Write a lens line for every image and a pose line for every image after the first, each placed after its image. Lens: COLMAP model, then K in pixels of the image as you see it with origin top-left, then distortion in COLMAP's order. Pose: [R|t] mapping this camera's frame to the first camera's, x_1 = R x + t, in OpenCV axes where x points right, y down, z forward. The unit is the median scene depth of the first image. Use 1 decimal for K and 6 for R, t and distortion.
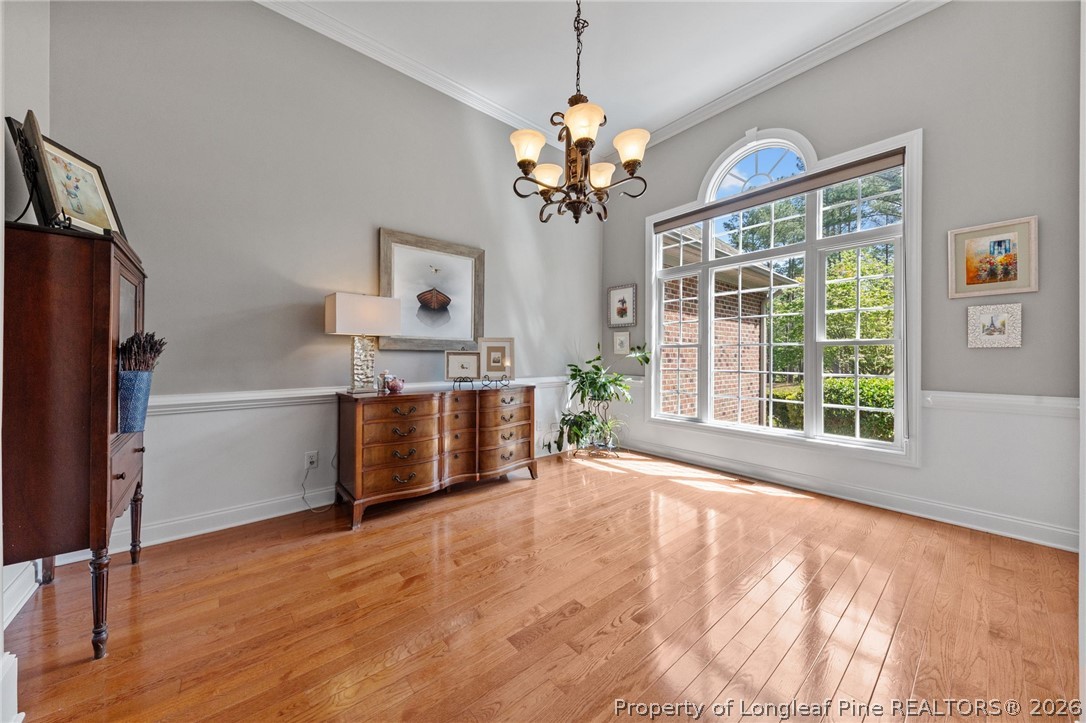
lens RADIAL K [[383.1, 0, 539.2], [0, 383.1, 357.3], [0, 0, 1]] dist [0.007670, -0.000071]
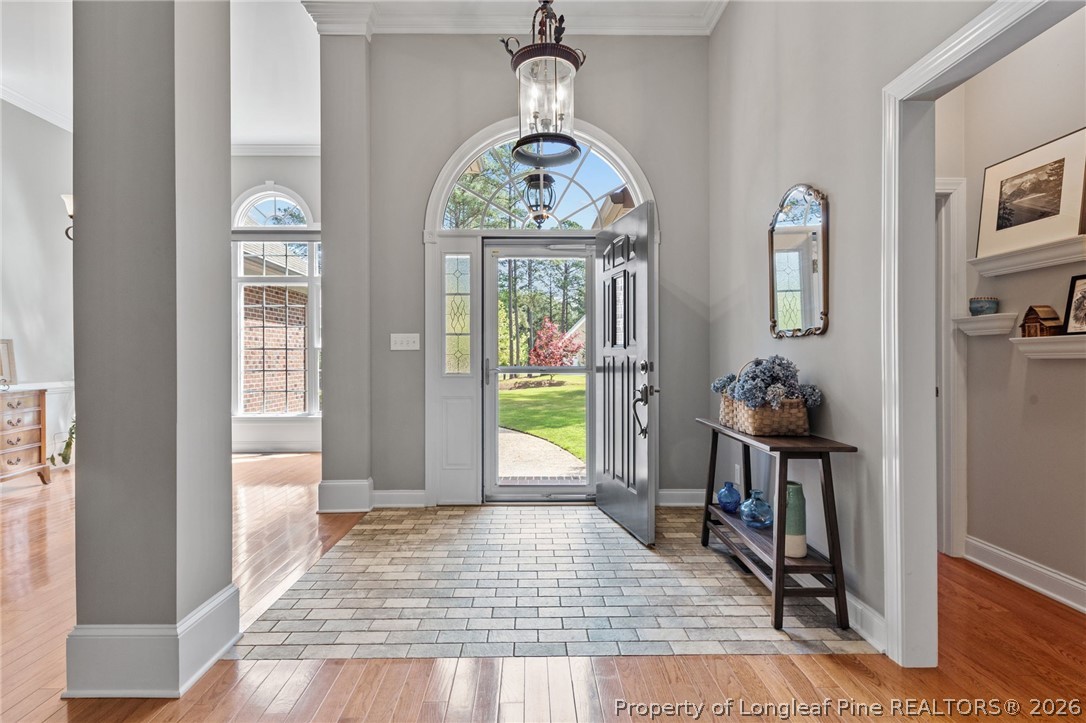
lens RADIAL K [[542.8, 0, 543.0], [0, 542.8, 361.5], [0, 0, 1]] dist [-0.001425, -0.000376]
pose [[0.639839, -0.007877, 0.768468, -0.246193], [0.002978, 0.999965, 0.007770, -0.004299], [-0.768503, -0.002683, 0.639840, -0.808950]]
